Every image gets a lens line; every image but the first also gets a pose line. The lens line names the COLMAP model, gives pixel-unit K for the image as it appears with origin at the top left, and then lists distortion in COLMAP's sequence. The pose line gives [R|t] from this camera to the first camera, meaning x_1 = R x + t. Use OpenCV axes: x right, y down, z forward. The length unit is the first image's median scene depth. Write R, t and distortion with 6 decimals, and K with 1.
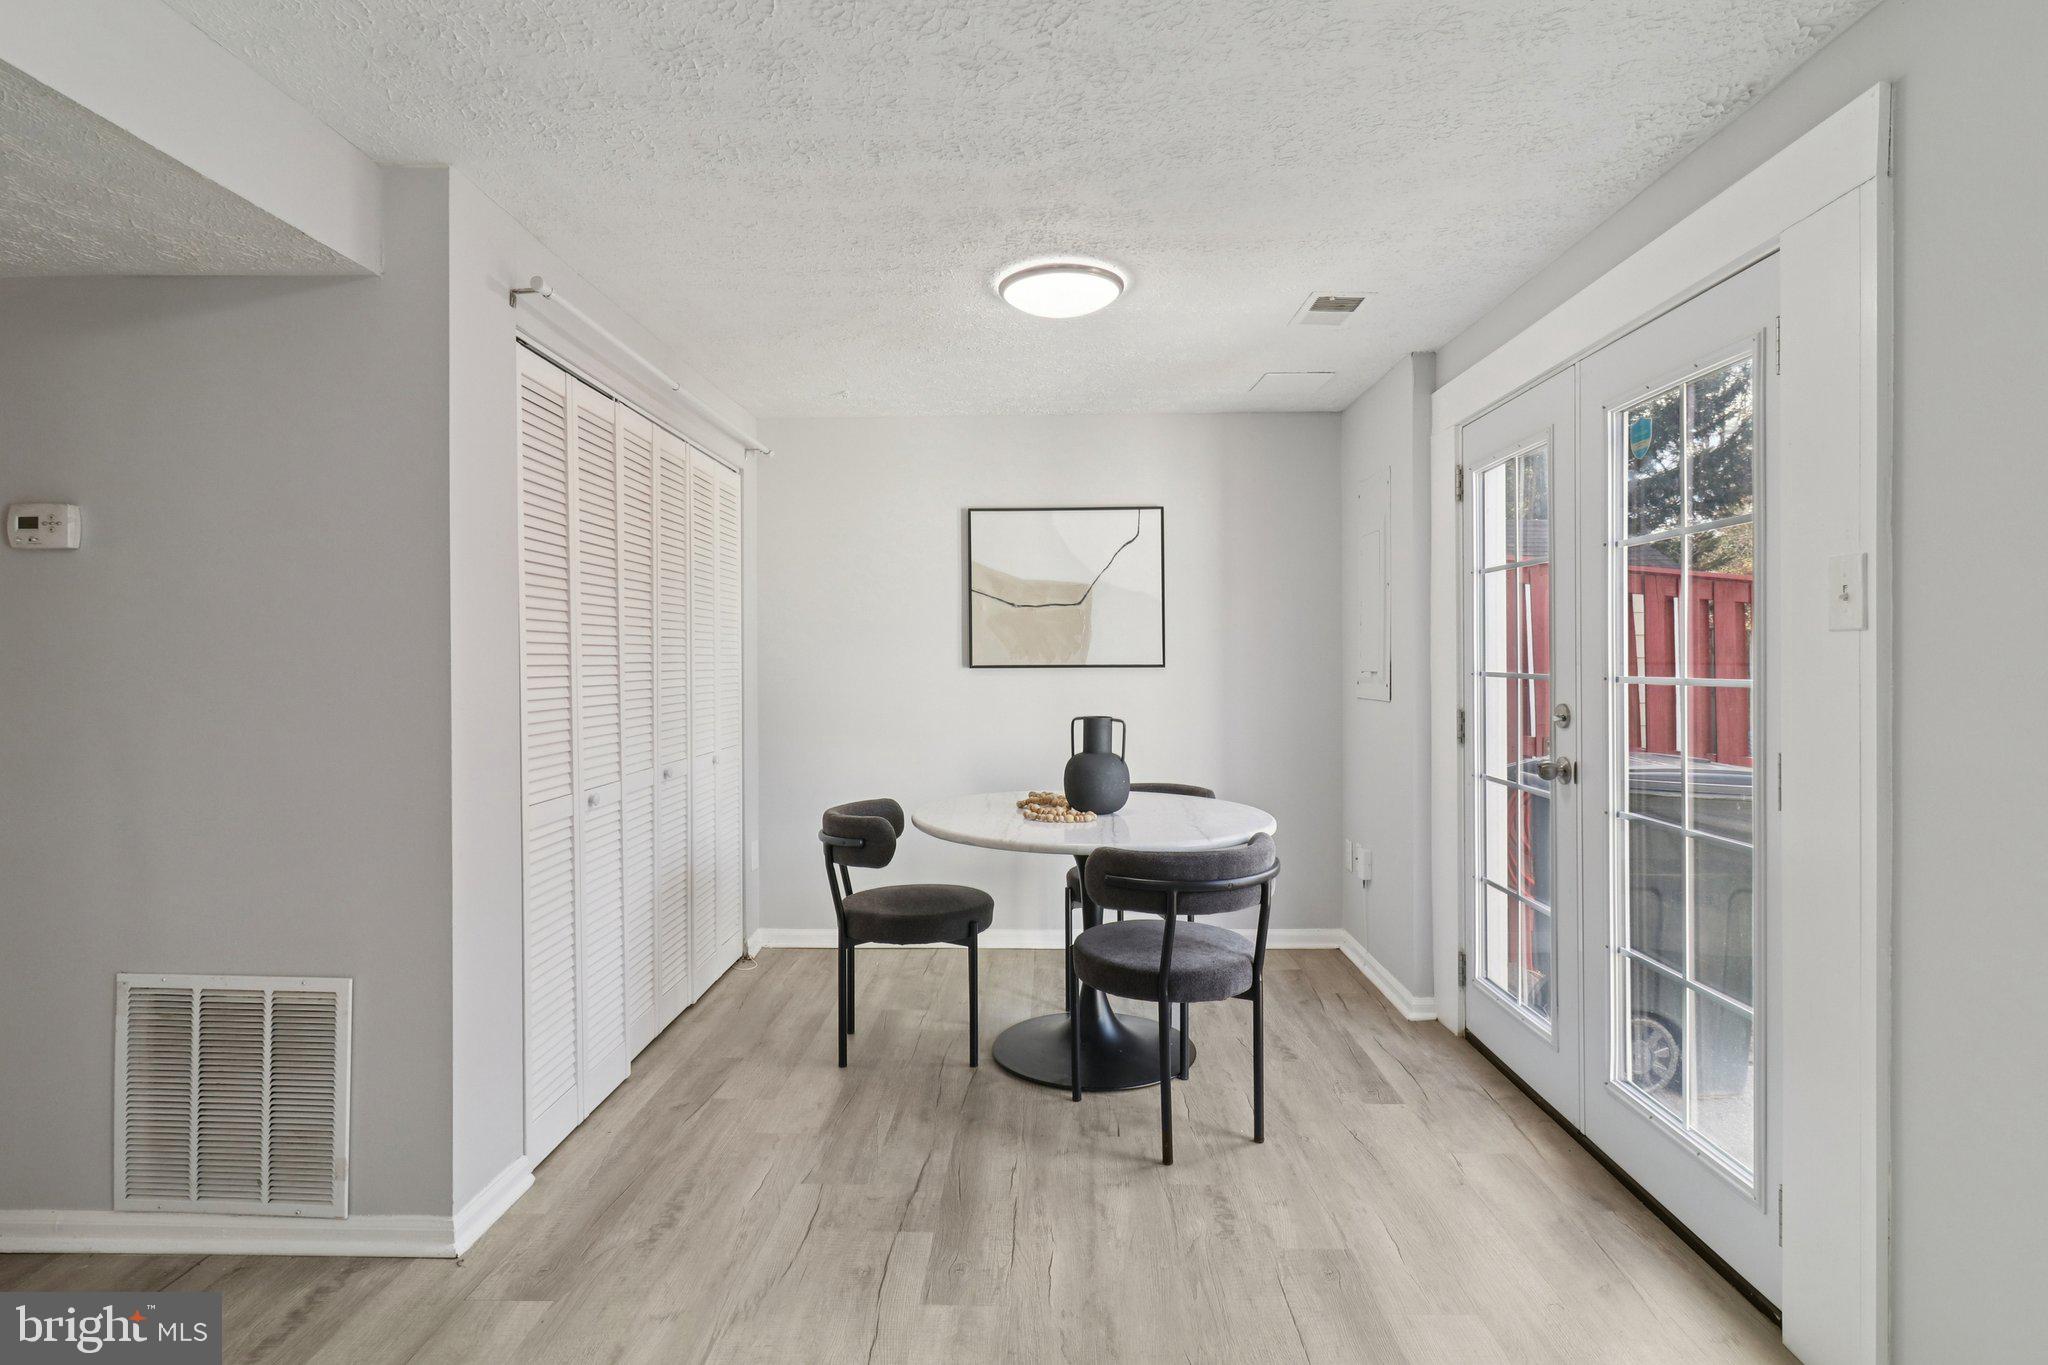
lens RADIAL K [[1014.4, 0, 1014.3], [0, 1014.4, 655.9], [0, 0, 1]] dist [0.001090, 0.001550]
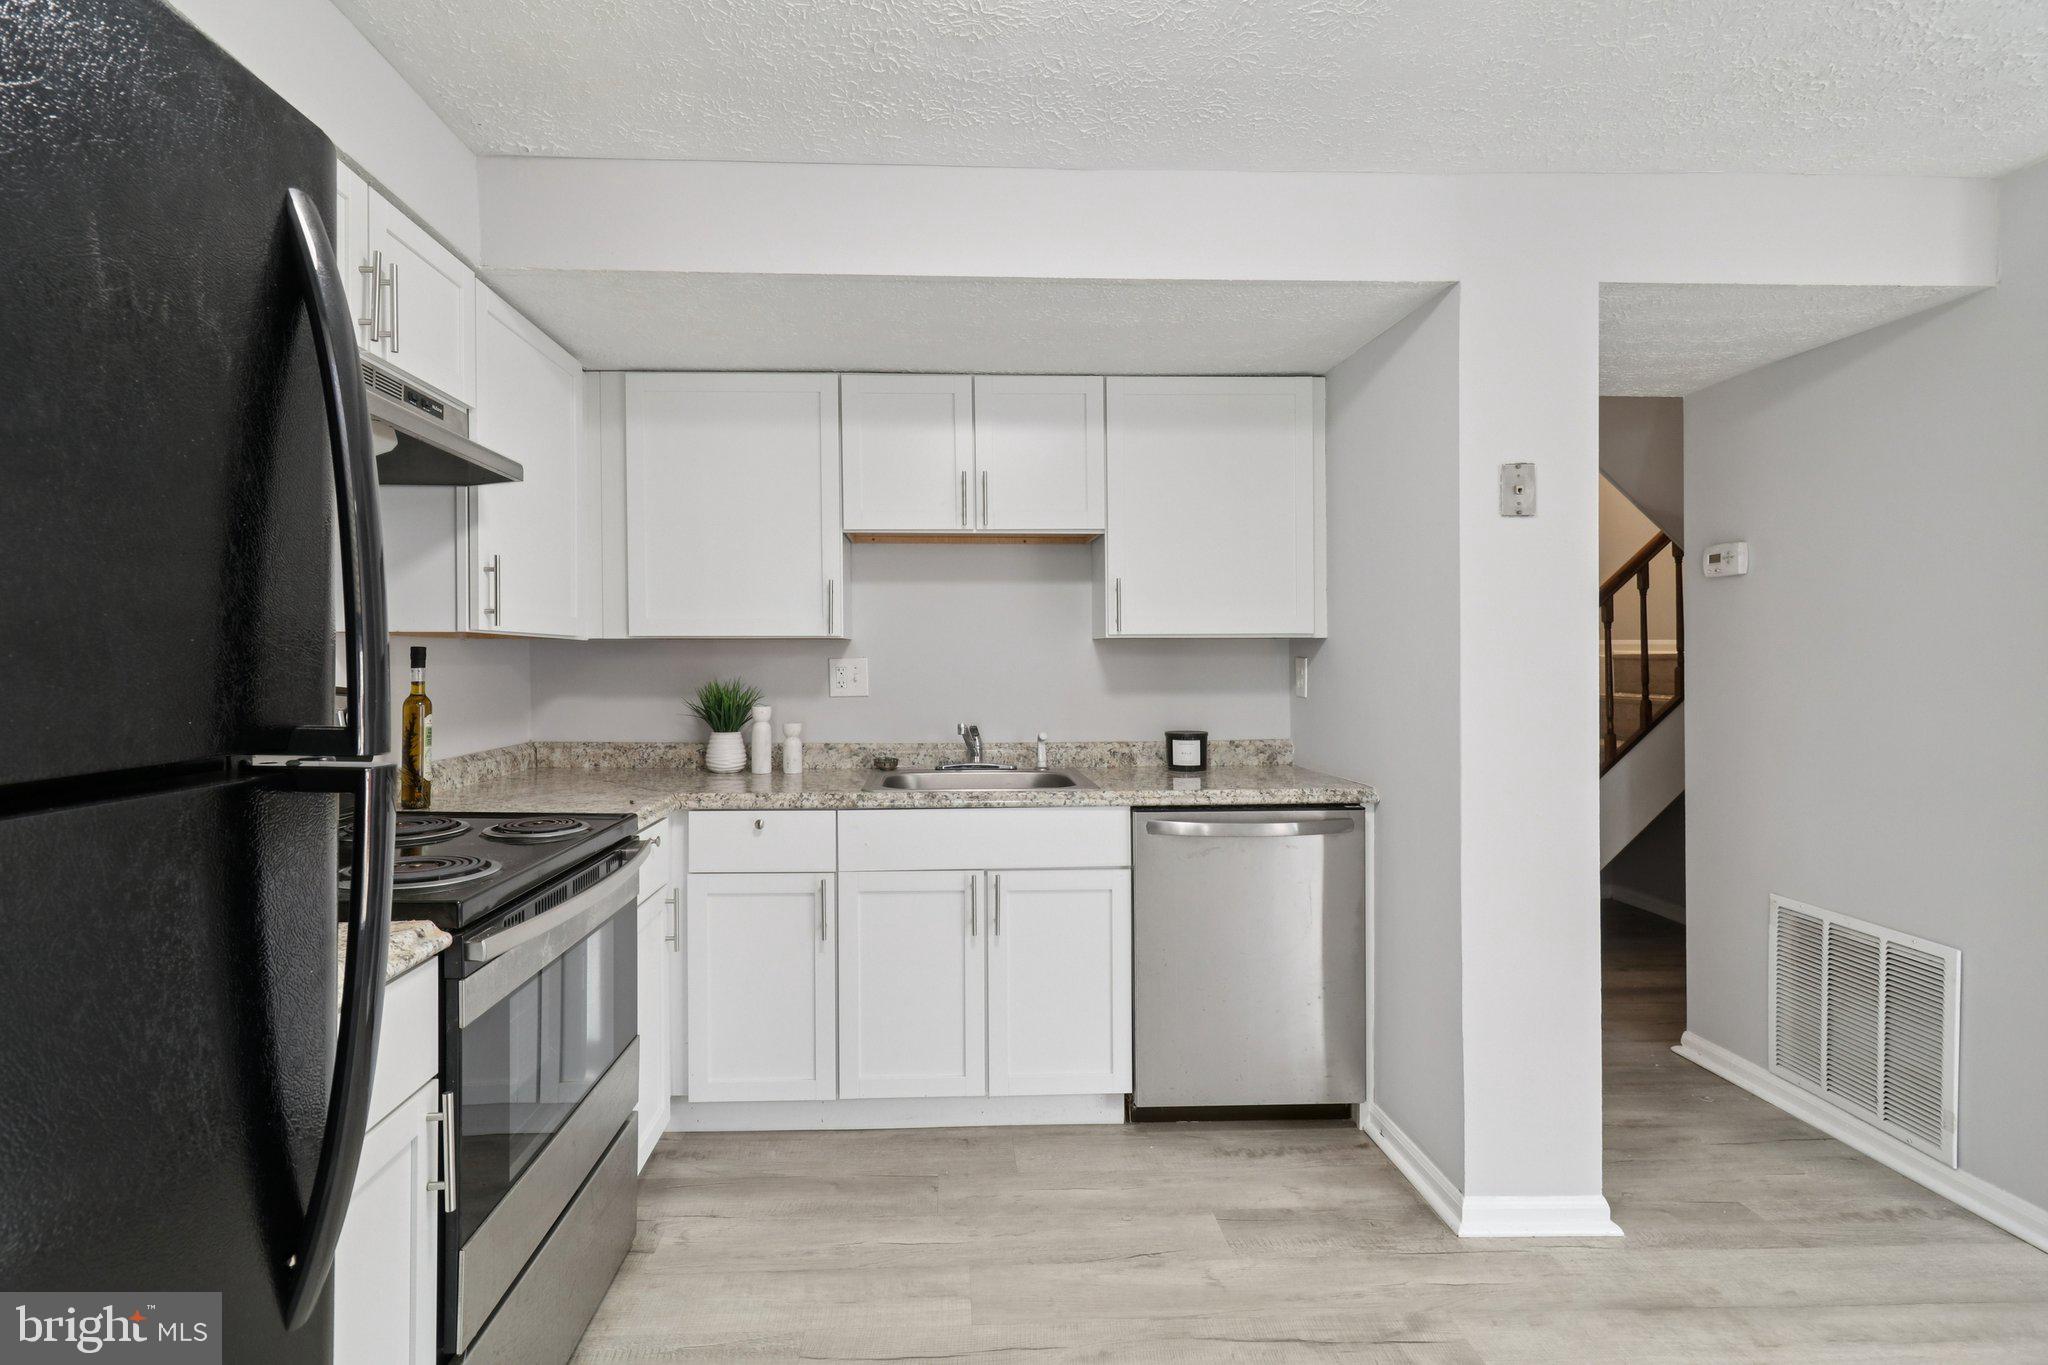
lens RADIAL K [[974.2, 0, 986.1], [0, 974.2, 675.1], [0, 0, 1]] dist [0.009401, -0.000658]
pose [[0.073563, 0.018400, -0.997121, 0.309764], [0.007146, 0.999794, 0.018976, -0.002305], [0.997265, -0.008522, 0.073416, -0.108389]]
